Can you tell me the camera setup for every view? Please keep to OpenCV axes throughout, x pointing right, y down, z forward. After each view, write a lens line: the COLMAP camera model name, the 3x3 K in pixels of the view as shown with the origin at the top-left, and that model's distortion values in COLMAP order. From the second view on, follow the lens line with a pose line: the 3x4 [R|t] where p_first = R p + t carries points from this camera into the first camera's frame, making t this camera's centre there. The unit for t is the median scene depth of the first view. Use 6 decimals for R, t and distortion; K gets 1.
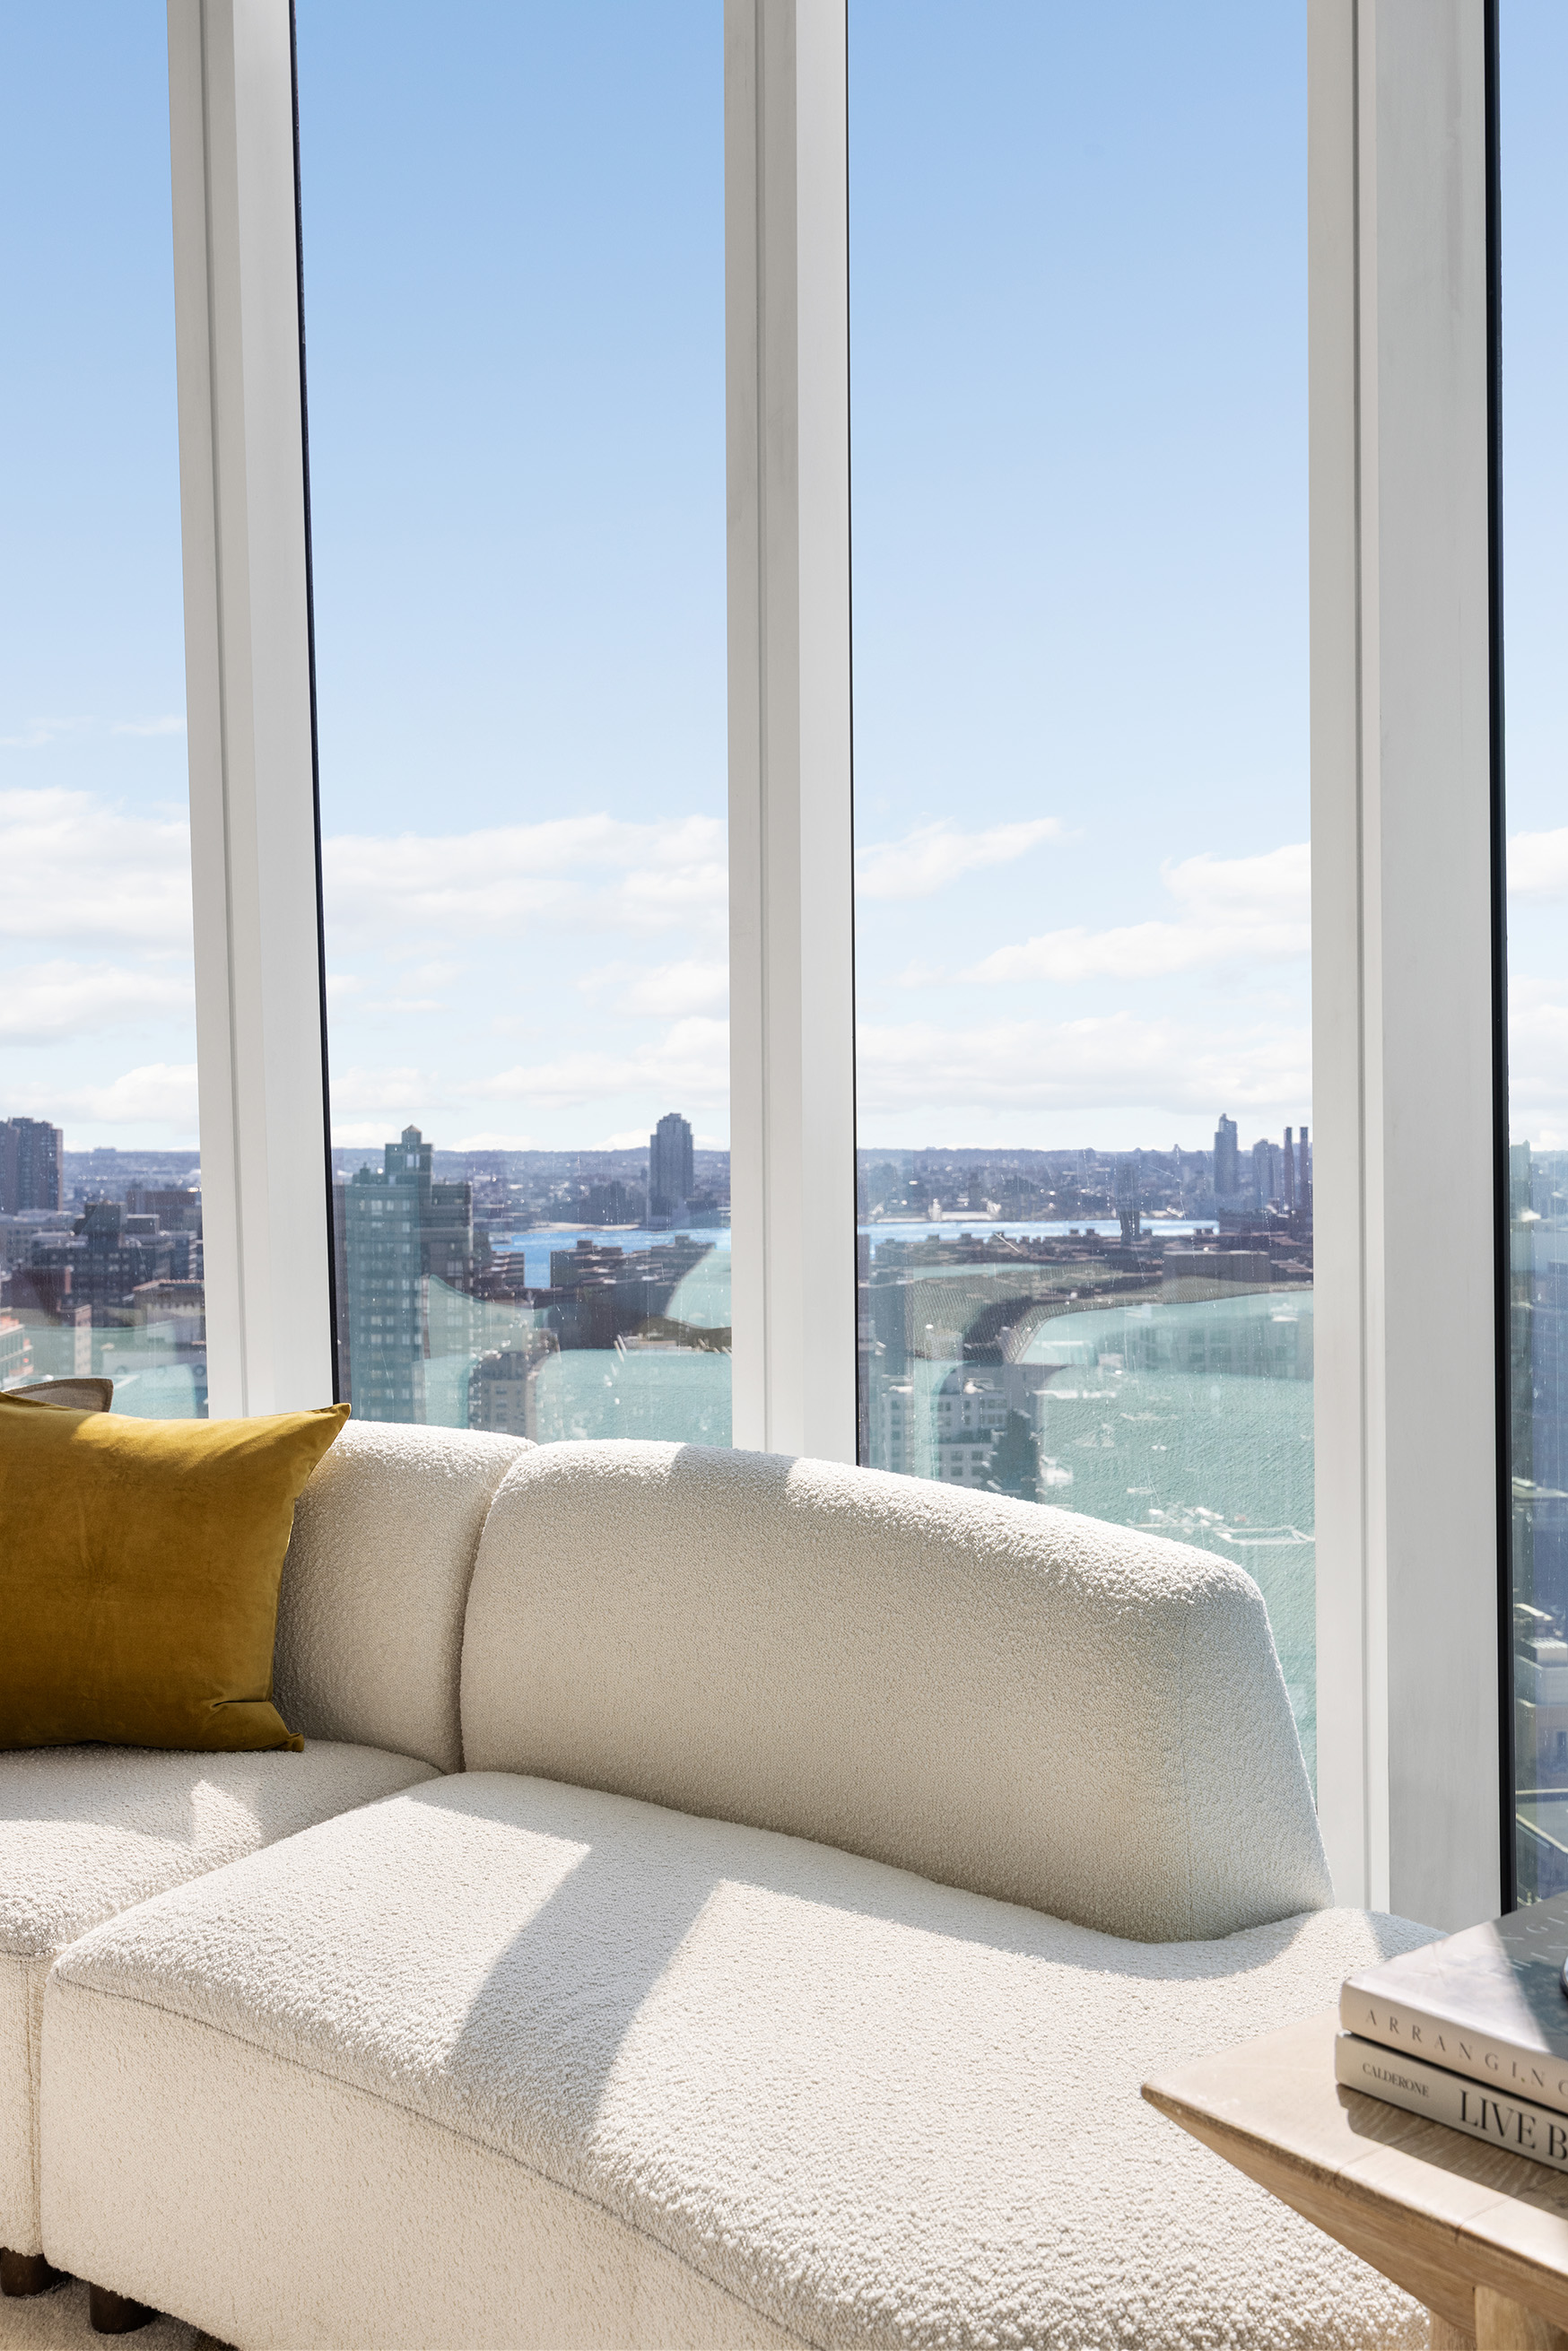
lens RADIAL K [[2242.7, 0, 780.1], [0, 2242.7, 1157.2], [0, 0, 1]] dist [-0.006310, 0.000000]
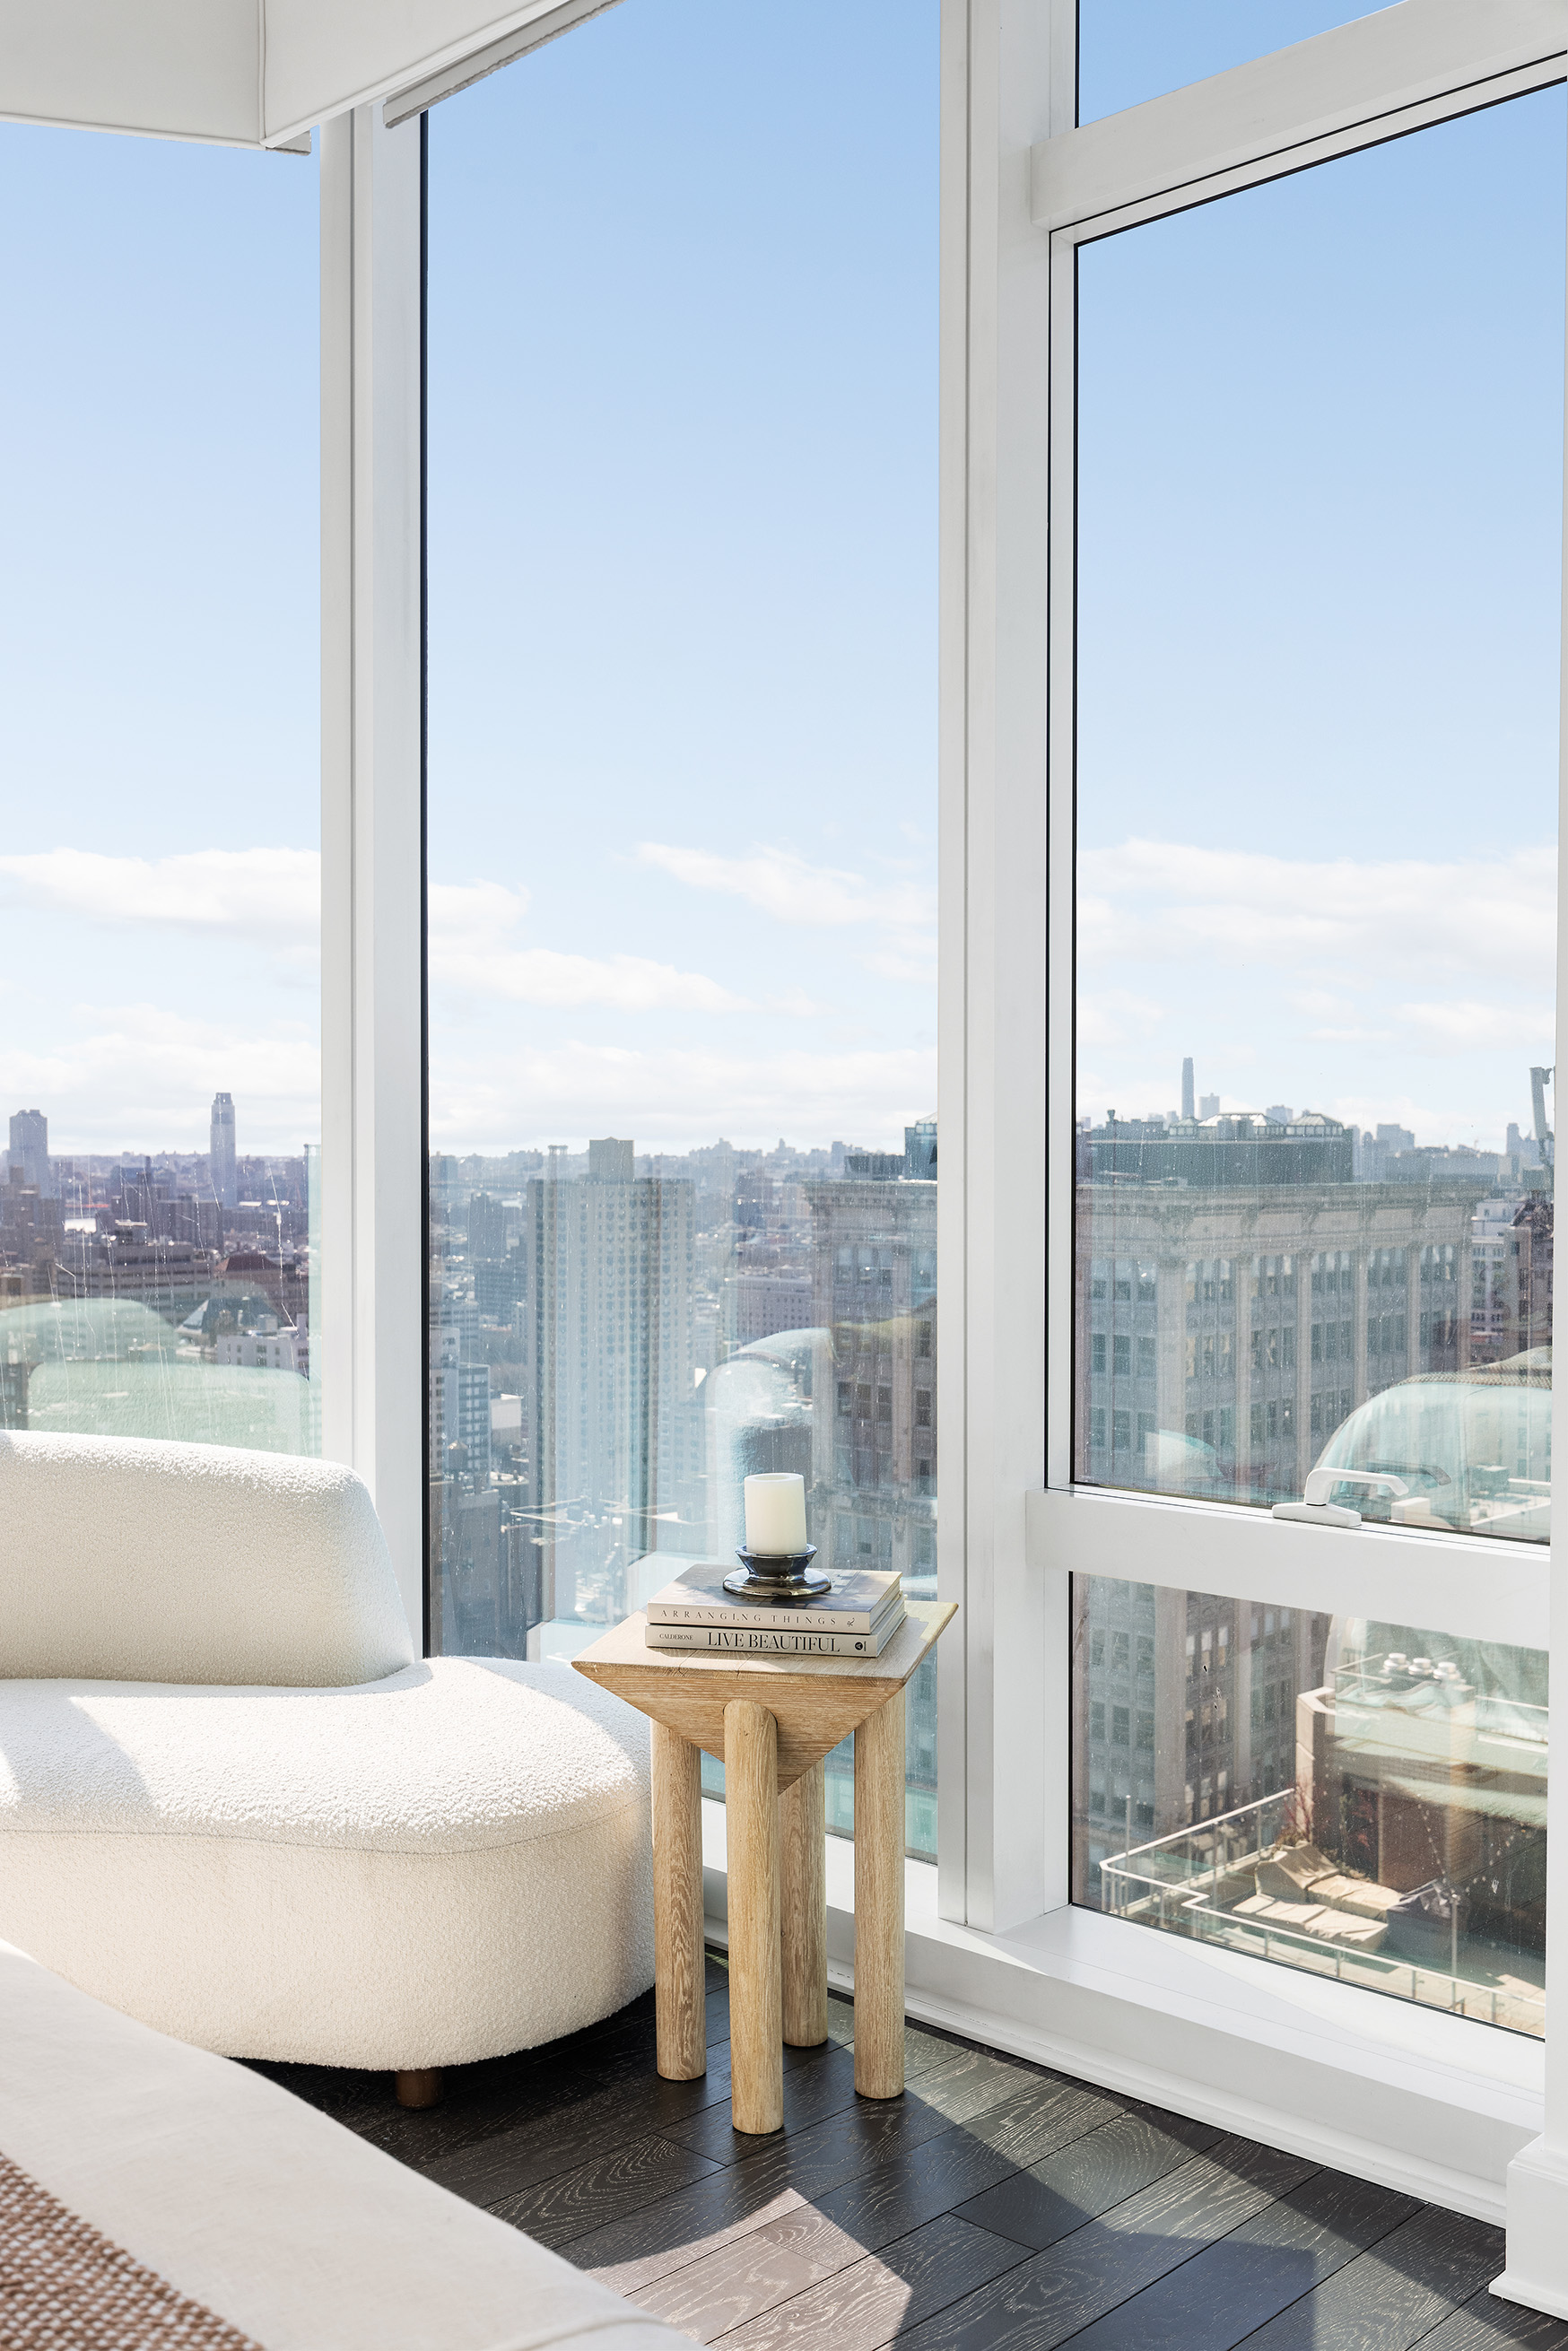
lens RADIAL K [[2242.7, 0, 762.6], [0, 2242.7, 1209.9], [0, 0, 1]] dist [-0.006310, 0.000000]
pose [[0.772113, -0.016119, 0.635281, -0.842032], [0.002259, 0.999742, 0.022621, -0.058488], [-0.635482, -0.016031, 0.771950, -0.629972]]
